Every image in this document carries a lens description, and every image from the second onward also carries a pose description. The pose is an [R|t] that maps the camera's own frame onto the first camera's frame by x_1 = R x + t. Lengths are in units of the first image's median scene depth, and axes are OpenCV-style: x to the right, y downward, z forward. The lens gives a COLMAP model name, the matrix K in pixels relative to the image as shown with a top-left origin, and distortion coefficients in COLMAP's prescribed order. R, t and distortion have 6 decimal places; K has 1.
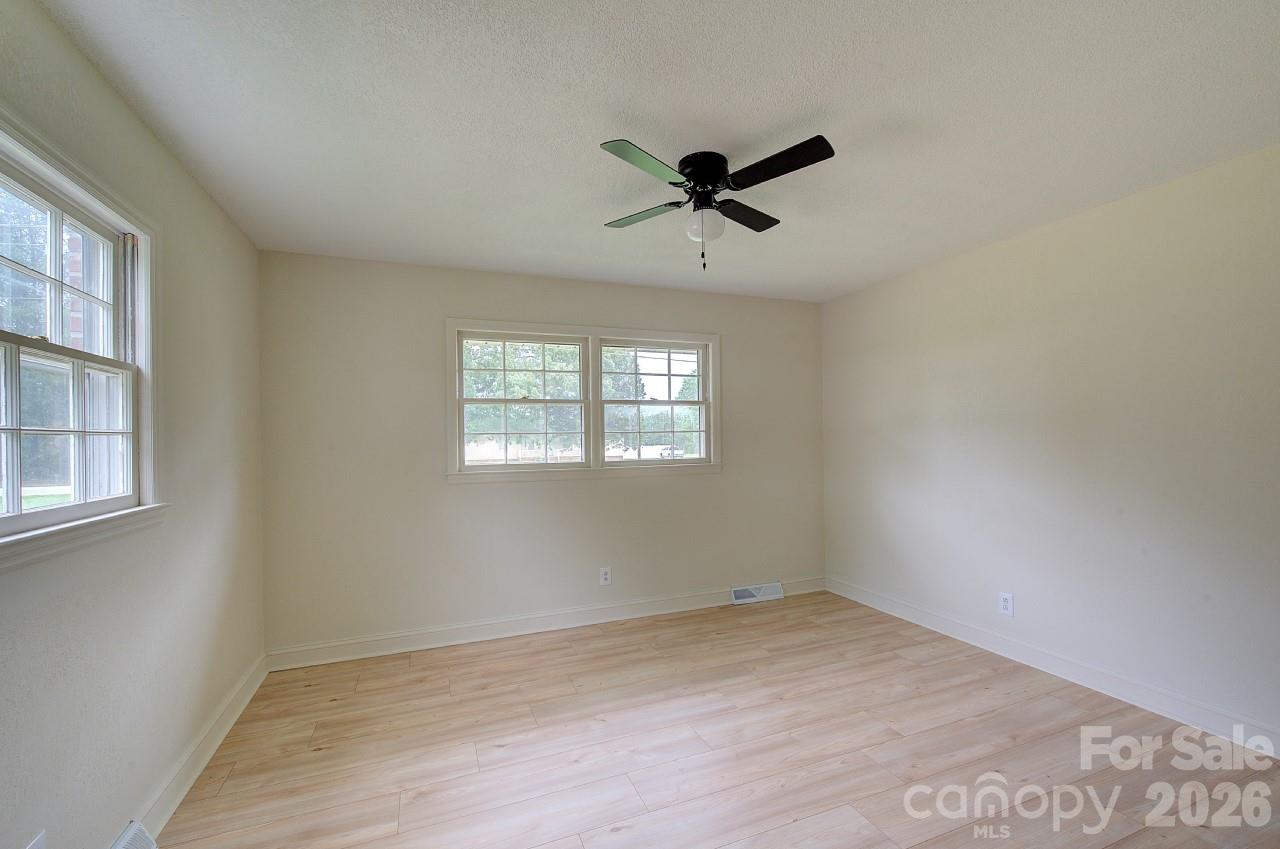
lens RADIAL K [[544.1, 0, 650.2], [0, 544.1, 428.7], [0, 0, 1]] dist [0.002686, 0.000766]
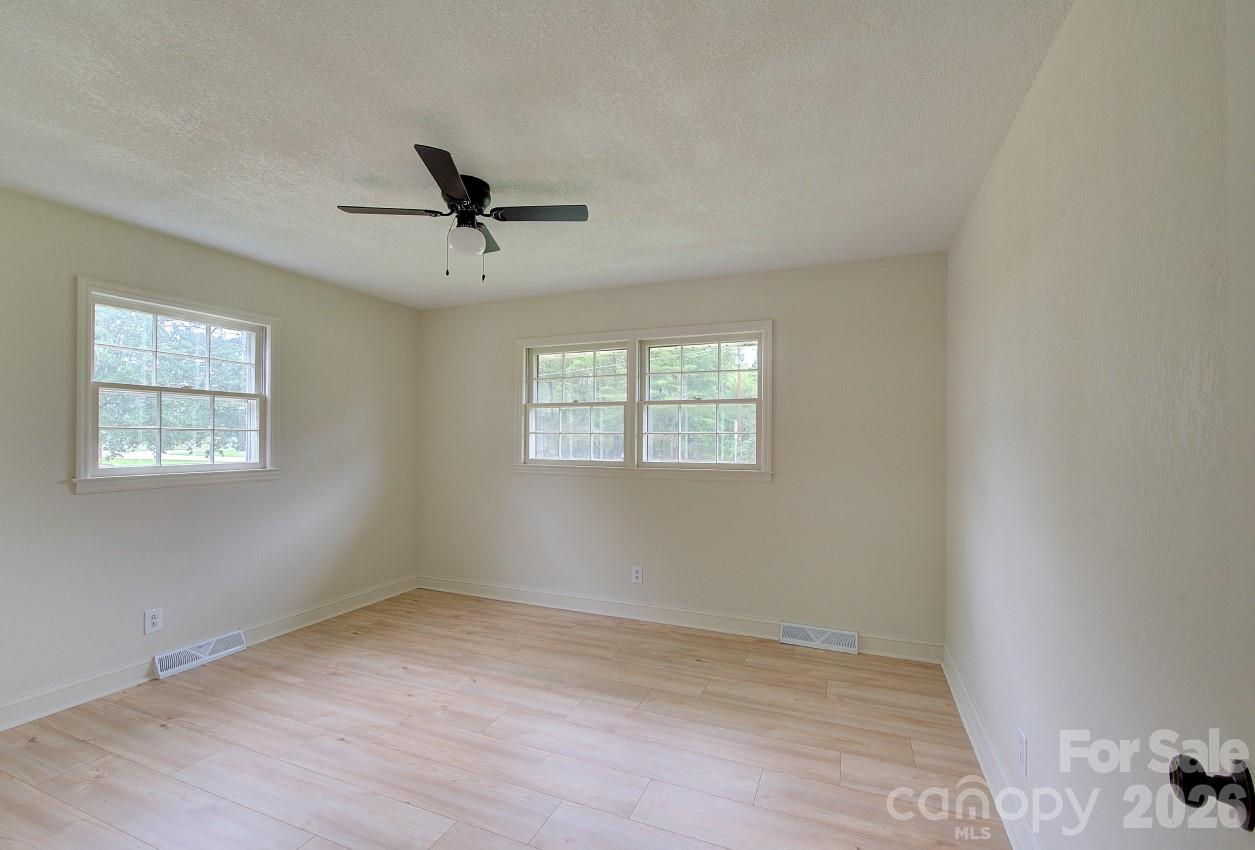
lens RADIAL K [[546.6, 0, 621.0], [0, 546.6, 430.2], [0, 0, 1]] dist [0.000876, 0.000477]
pose [[0.704960, 0.008525, -0.709196, 0.709596], [-0.004202, 0.999960, 0.007843, -0.007547], [0.709235, -0.002549, 0.704967, 0.297607]]
